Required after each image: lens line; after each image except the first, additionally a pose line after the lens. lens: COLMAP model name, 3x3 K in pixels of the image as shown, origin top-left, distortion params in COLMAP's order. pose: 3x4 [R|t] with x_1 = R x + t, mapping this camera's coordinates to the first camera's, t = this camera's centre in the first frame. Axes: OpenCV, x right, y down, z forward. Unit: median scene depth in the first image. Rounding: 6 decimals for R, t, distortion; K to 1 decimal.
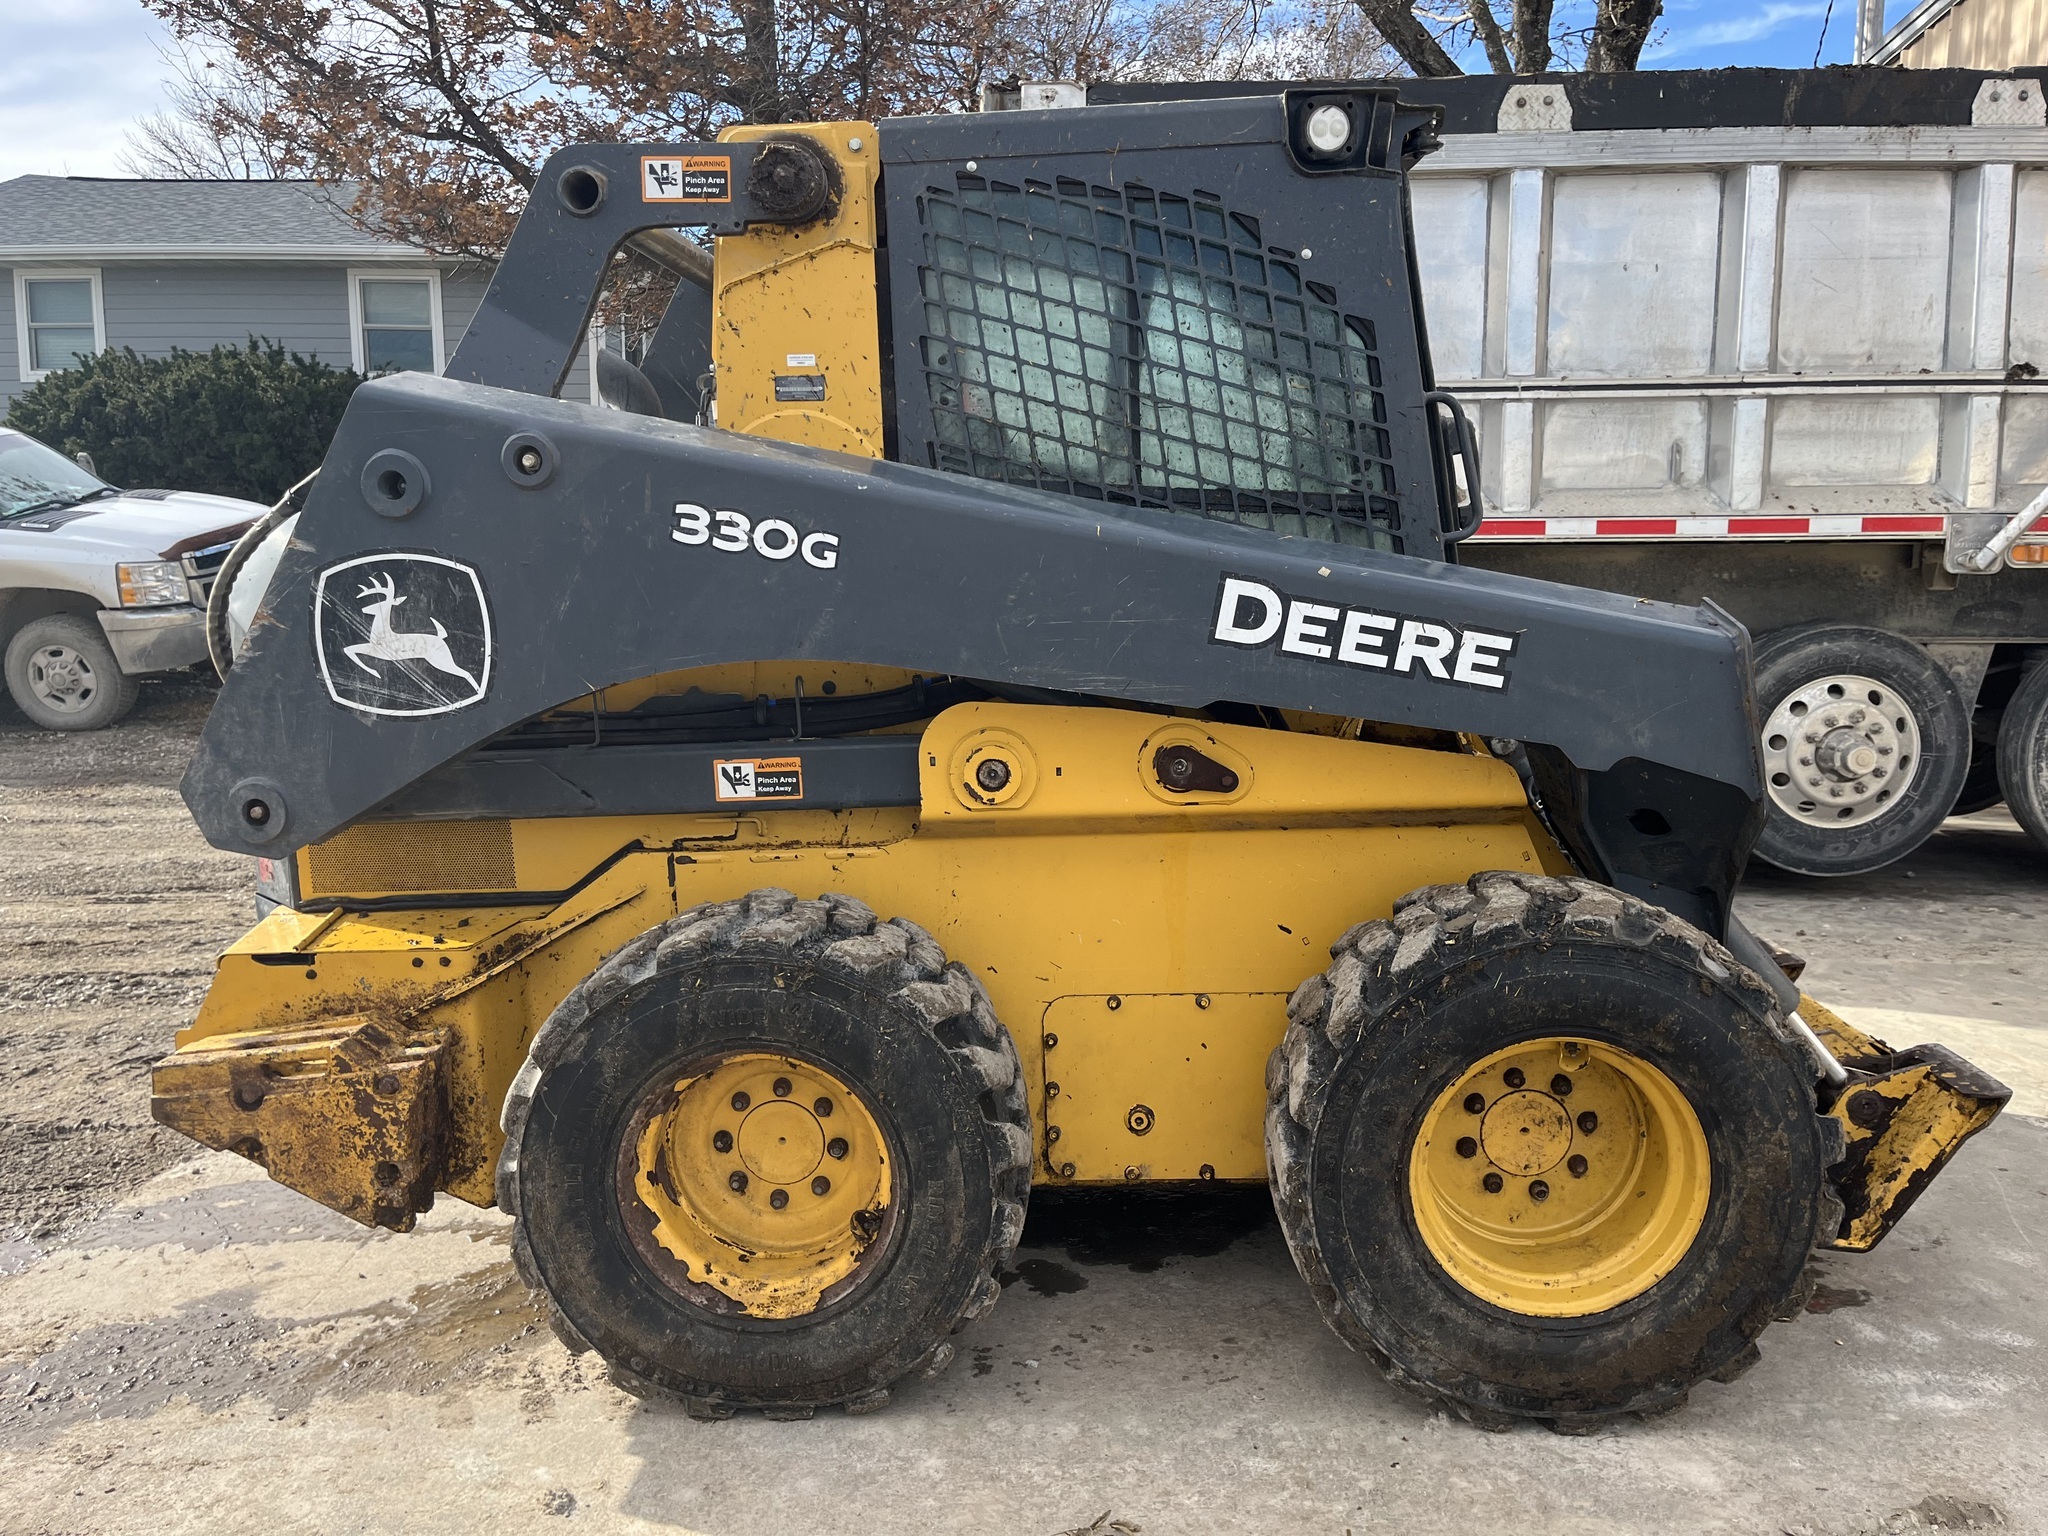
lens RADIAL K [[1532.9, 0, 1035.7], [0, 1532.9, 770.4], [0, 0, 1]] dist [0.080901, -0.103457]
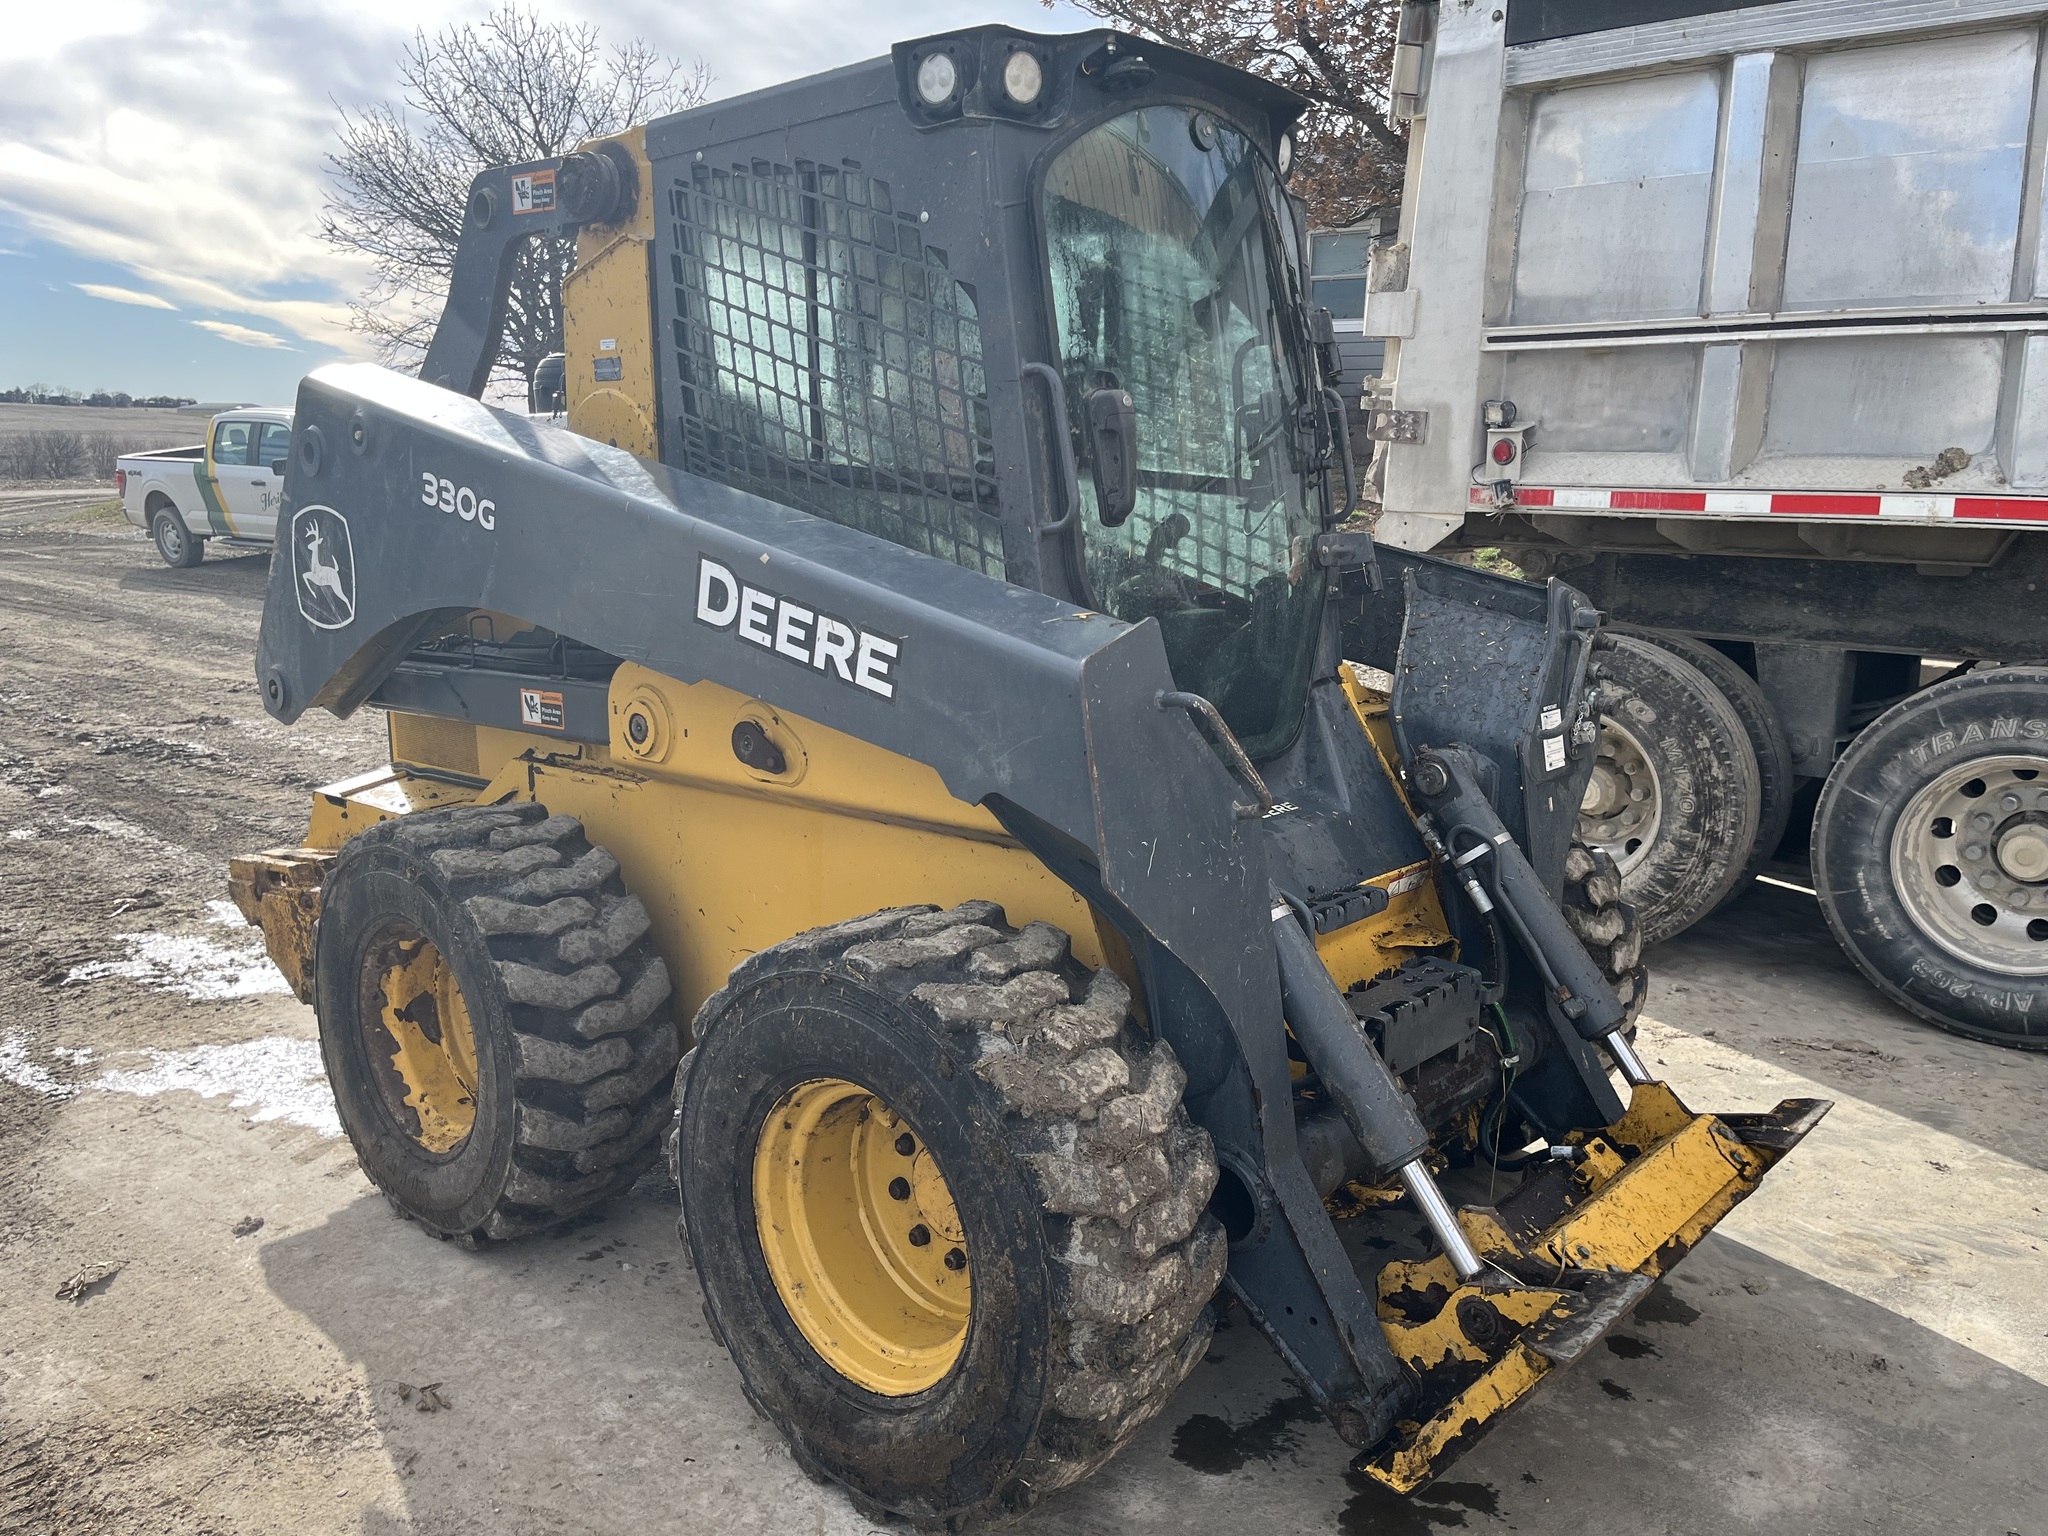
lens RADIAL K [[1539.4, 0, 1024.0], [0, 1539.4, 768.0], [0, 0, 1]] dist [0.033690, -0.004483]
pose [[0.785255, 0.137653, -0.603677, 0.884488], [-0.114711, 0.990439, 0.076629, -0.087939], [0.608453, 0.009075, 0.793538, 0.317439]]
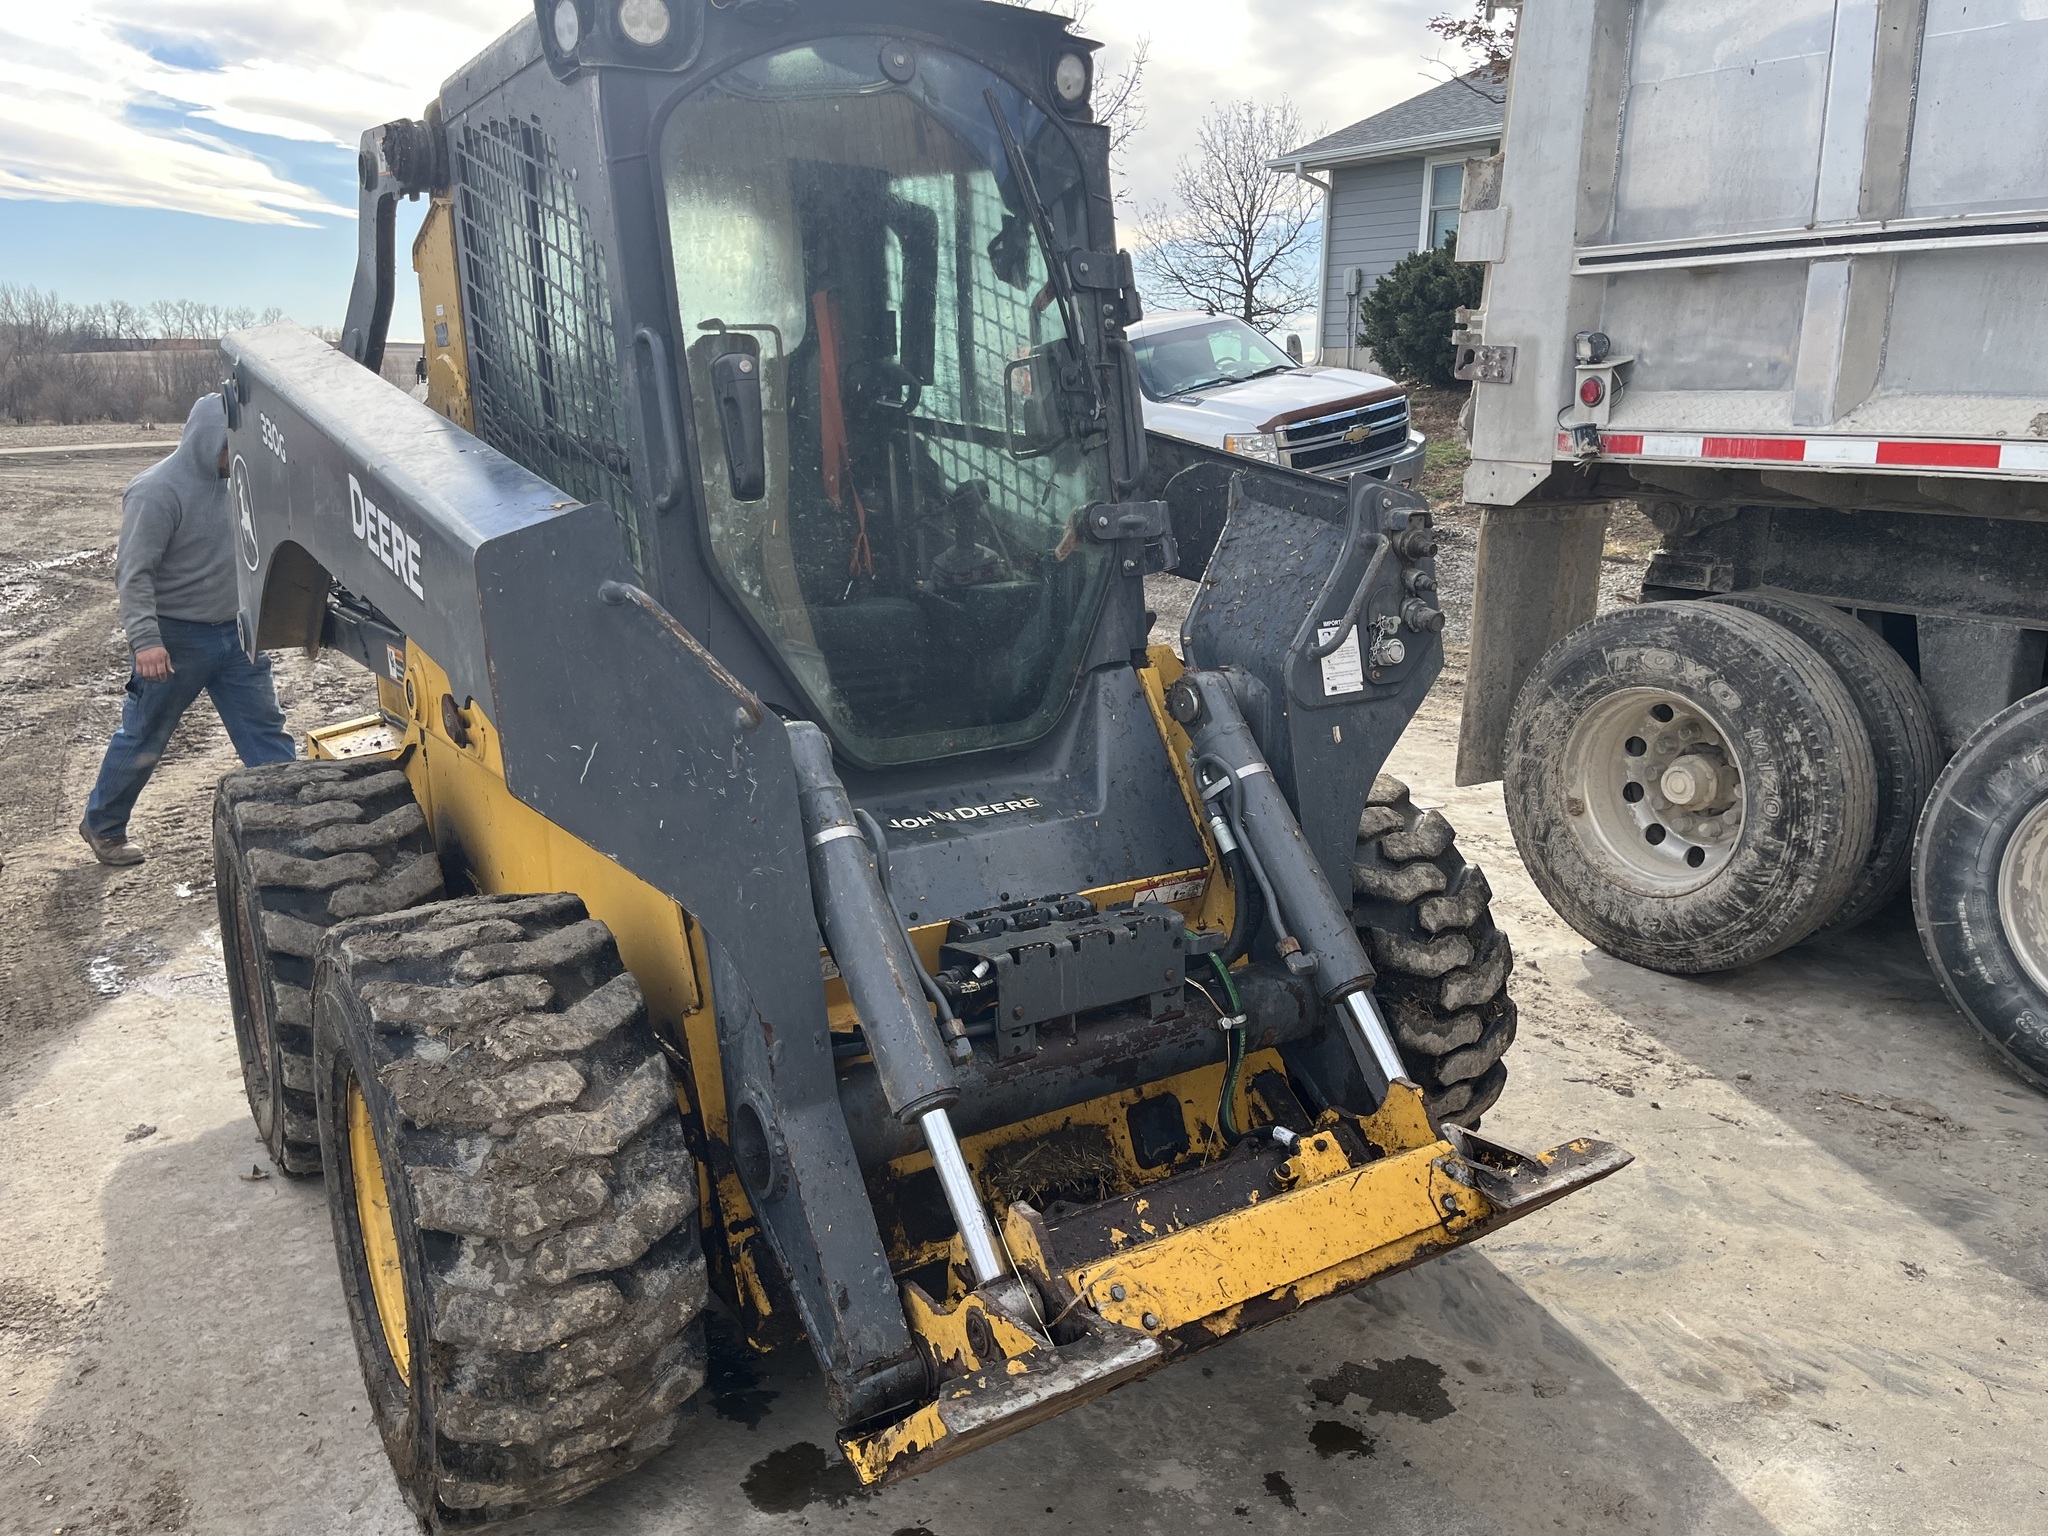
lens RADIAL K [[1532.9, 0, 1035.7], [0, 1532.9, 770.4], [0, 0, 1]] dist [0.080901, -0.103457]
pose [[0.598352, 0.197956, -0.776394, 1.065154], [-0.126360, 0.980187, 0.152533, -0.144642], [0.791207, 0.006836, 0.611511, 0.564122]]
